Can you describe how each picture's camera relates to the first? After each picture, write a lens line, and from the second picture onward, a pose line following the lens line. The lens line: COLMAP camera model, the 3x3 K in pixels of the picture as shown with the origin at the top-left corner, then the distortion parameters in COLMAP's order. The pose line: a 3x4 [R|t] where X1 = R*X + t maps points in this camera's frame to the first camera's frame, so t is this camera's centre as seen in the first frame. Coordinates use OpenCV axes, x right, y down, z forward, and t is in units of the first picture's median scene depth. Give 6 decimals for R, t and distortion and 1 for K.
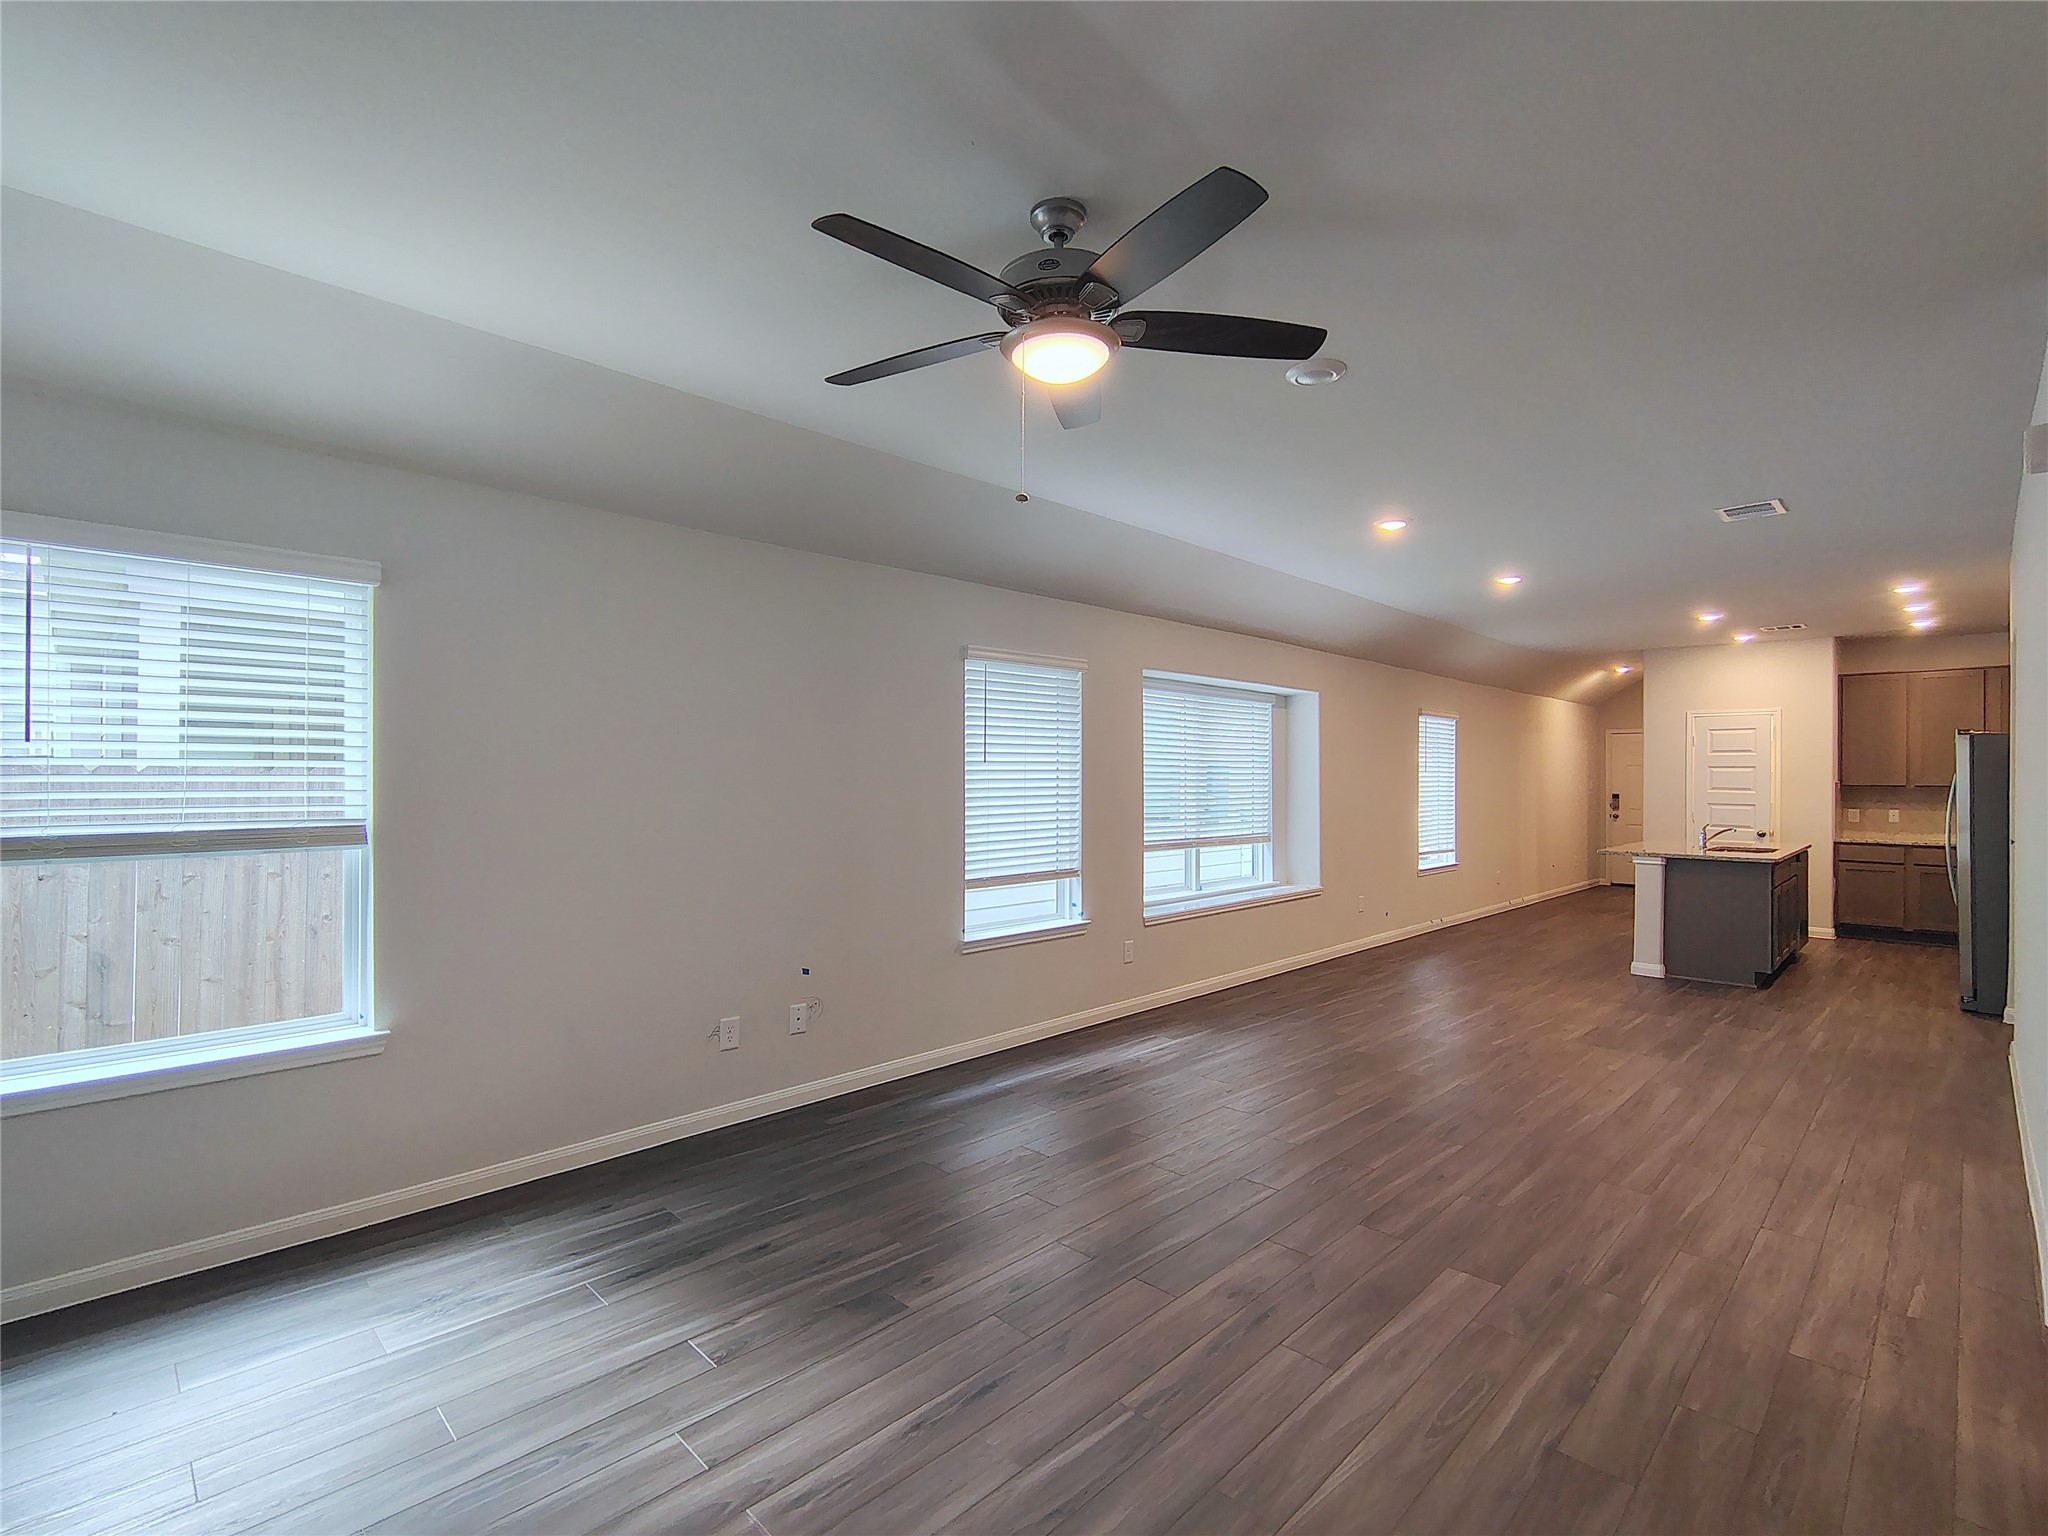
lens RADIAL K [[966.6, 0, 1031.7], [0, 966.6, 781.7], [0, 0, 1]] dist [0.001187, -0.000087]
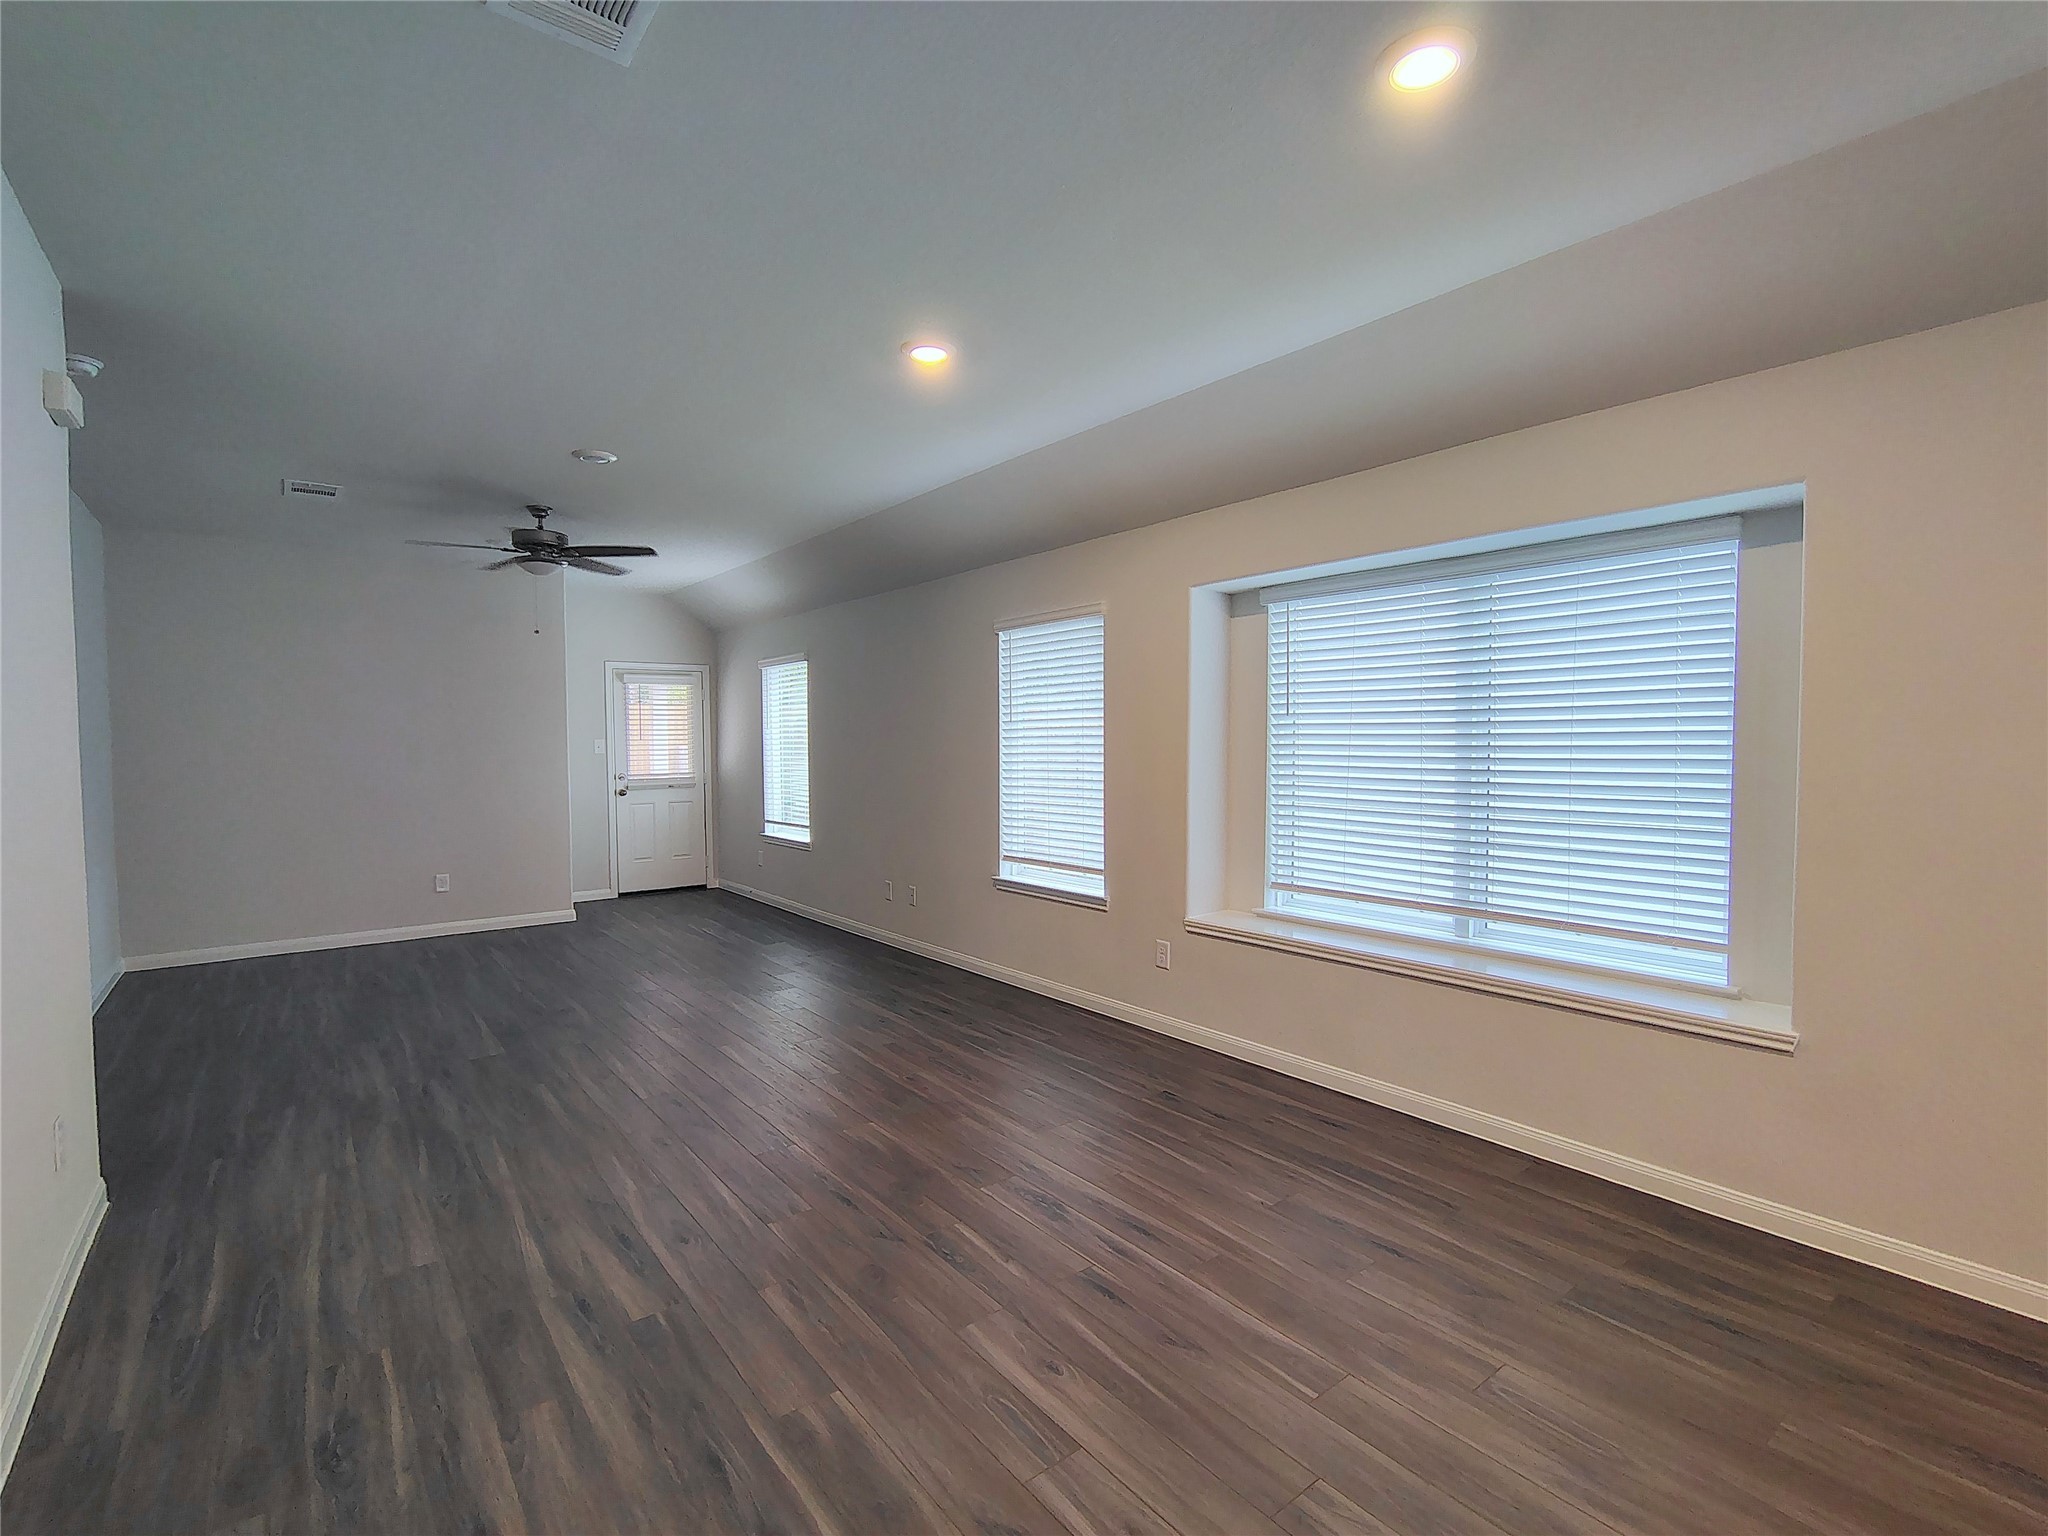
lens RADIAL K [[966.6, 0, 1031.7], [0, 966.6, 781.7], [0, 0, 1]] dist [0.001187, -0.000087]
pose [[-0.144038, 0.039896, -0.988768, 1.789182], [0.005075, 0.999204, 0.039577, 0.006342], [0.989559, 0.000682, -0.144126, 2.011011]]
